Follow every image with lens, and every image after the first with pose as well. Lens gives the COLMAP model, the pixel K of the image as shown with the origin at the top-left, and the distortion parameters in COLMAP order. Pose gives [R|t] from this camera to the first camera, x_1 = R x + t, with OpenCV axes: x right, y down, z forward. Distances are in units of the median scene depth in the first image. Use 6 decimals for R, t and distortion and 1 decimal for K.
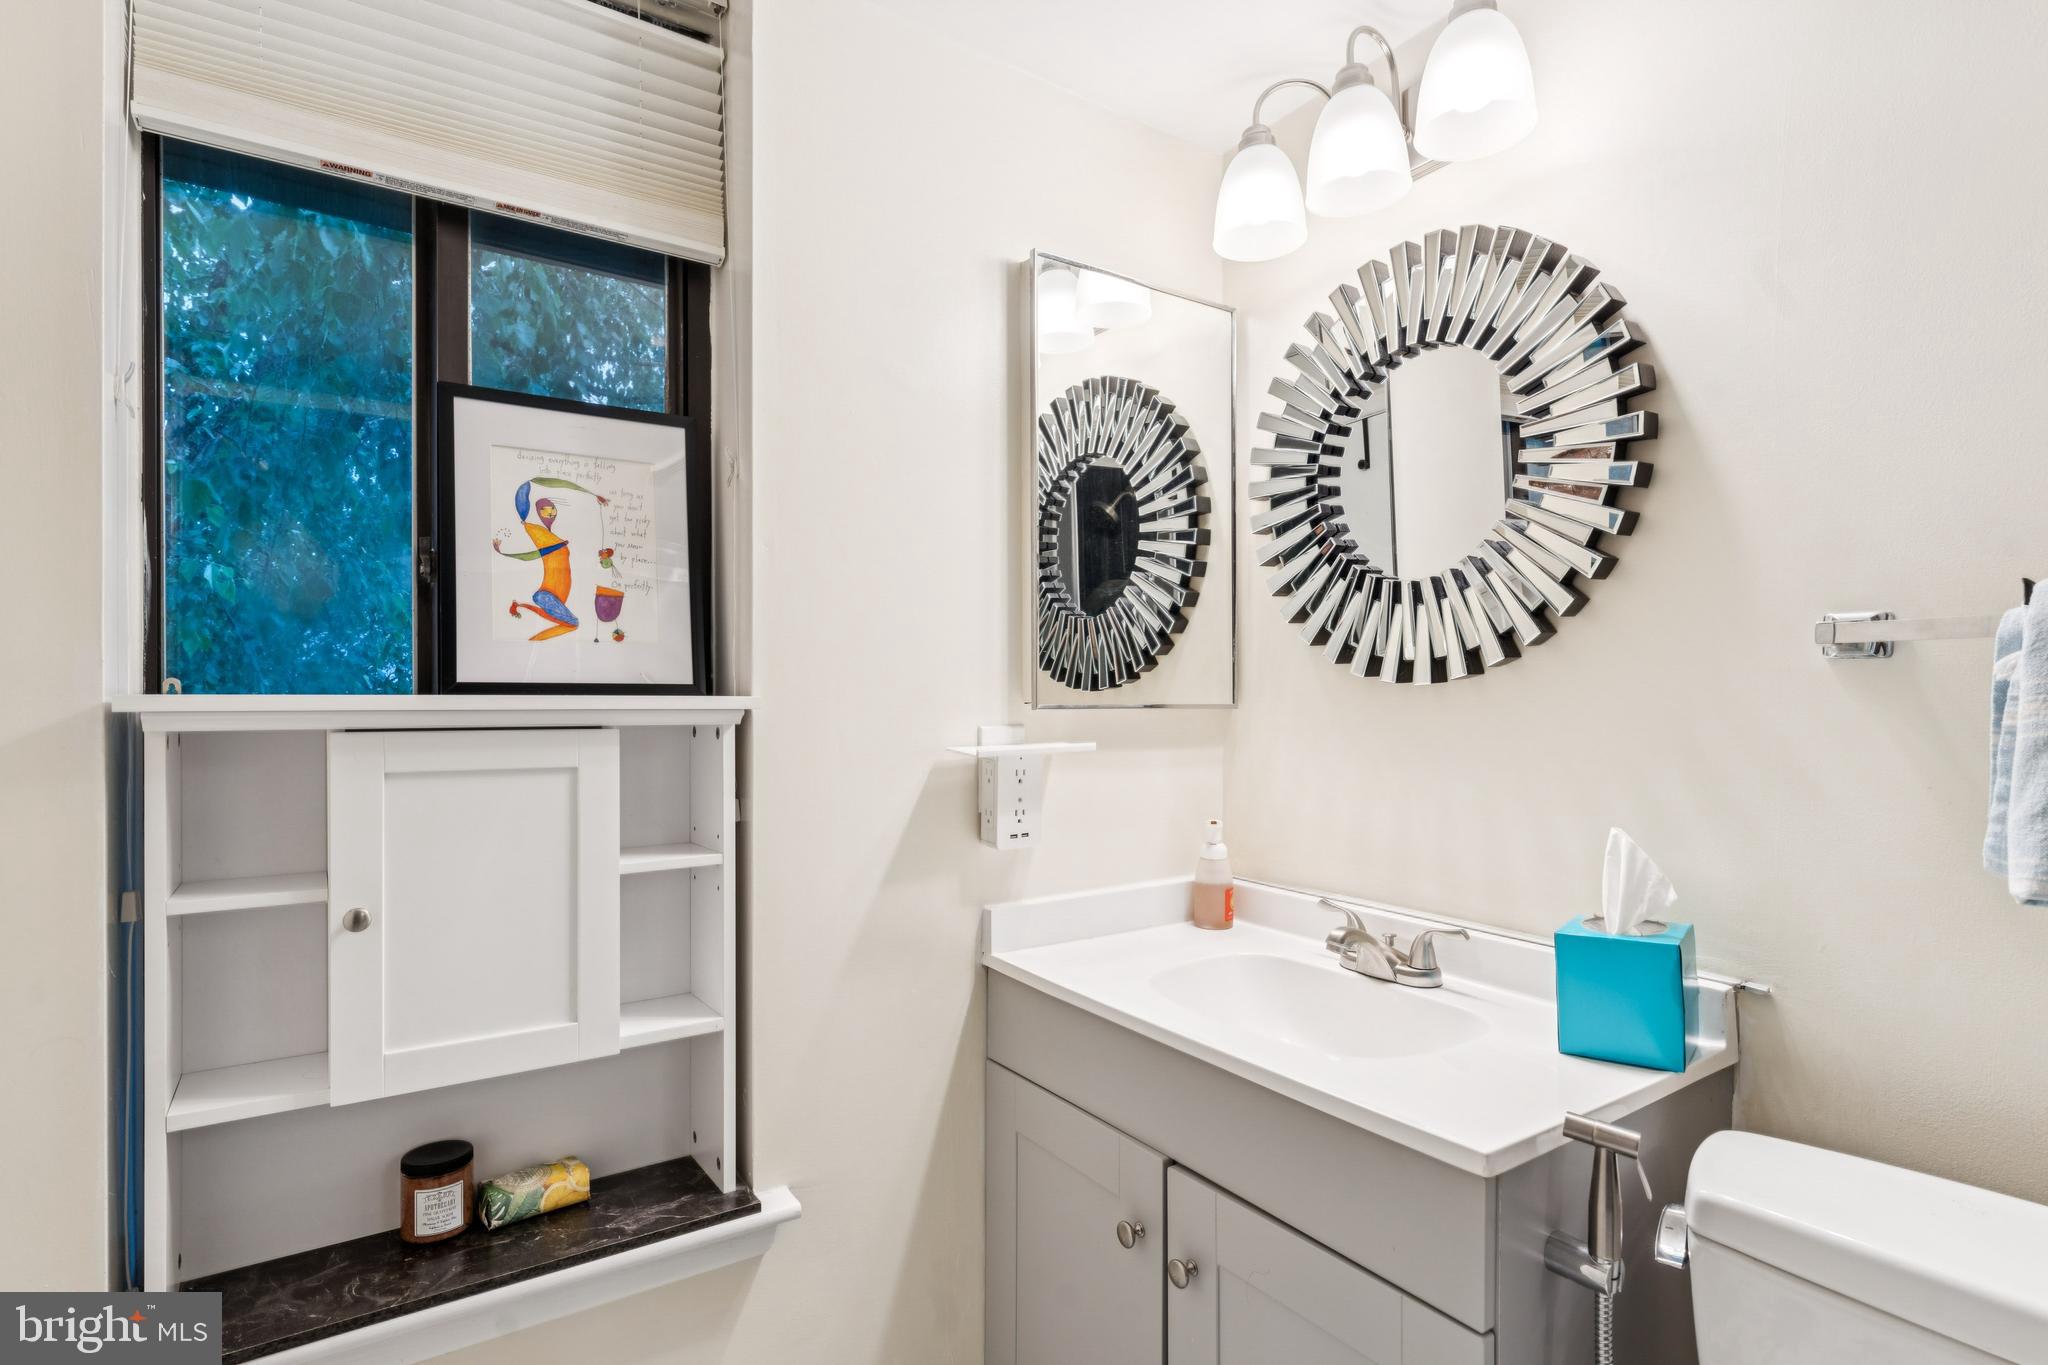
lens RADIAL K [[1032.1, 0, 1020.6], [0, 1032.1, 680.9], [0, 0, 1]] dist [-0.002689, 0.000949]
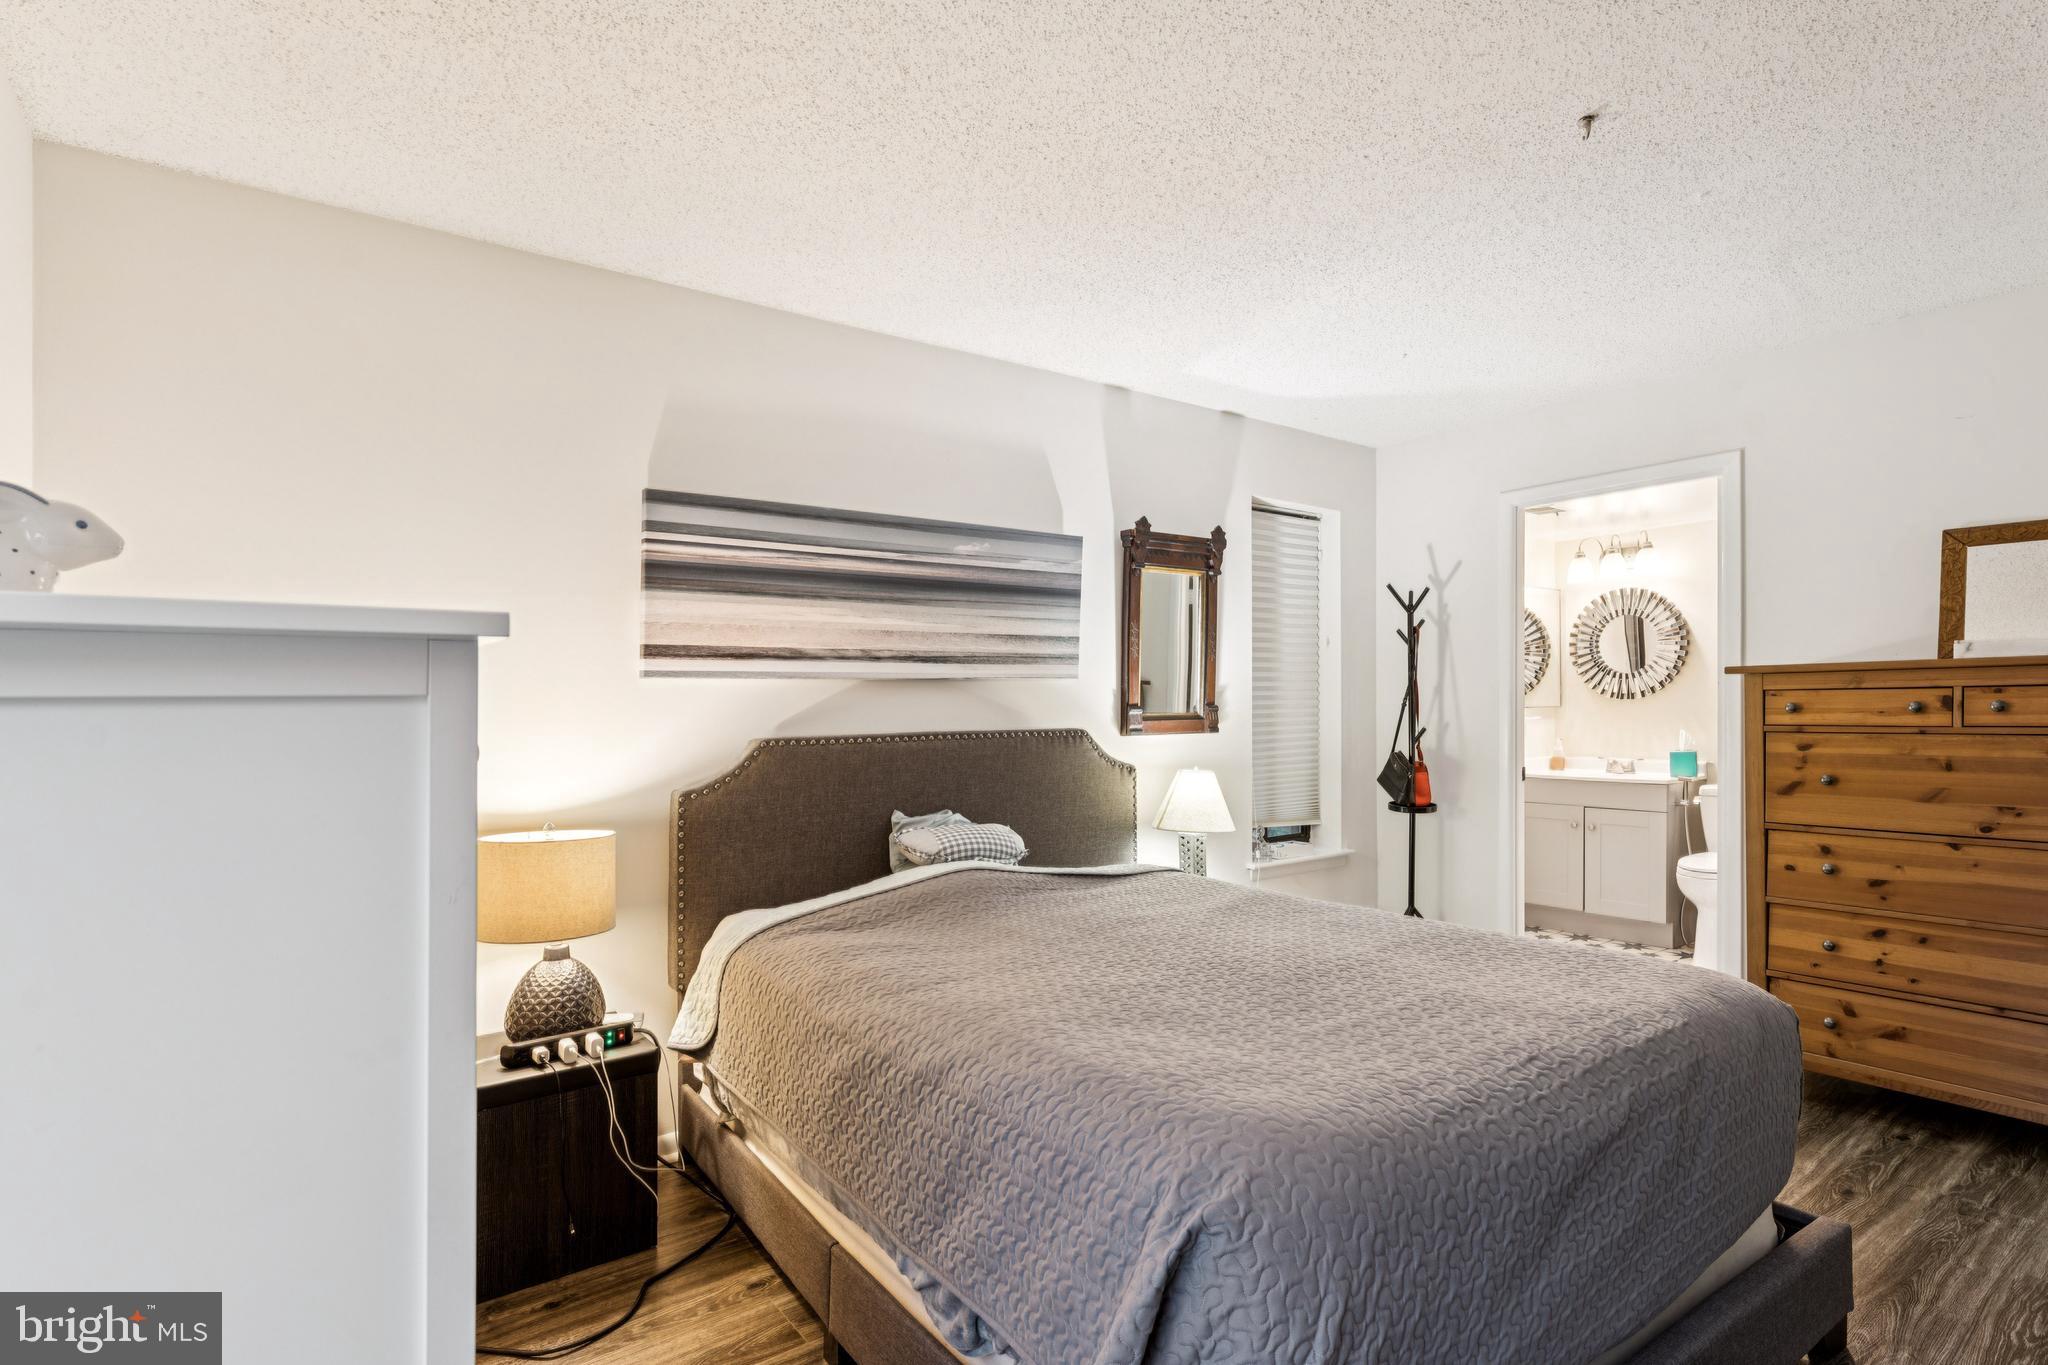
lens RADIAL K [[1032.1, 0, 1029.4], [0, 1032.1, 700.7], [0, 0, 1]] dist [-0.002689, 0.000949]
pose [[0.998998, -0.001334, 0.044734, -2.385922], [0.001287, 0.999999, 0.001085, -0.000050], [-0.044736, -0.001026, 0.998998, -3.264243]]
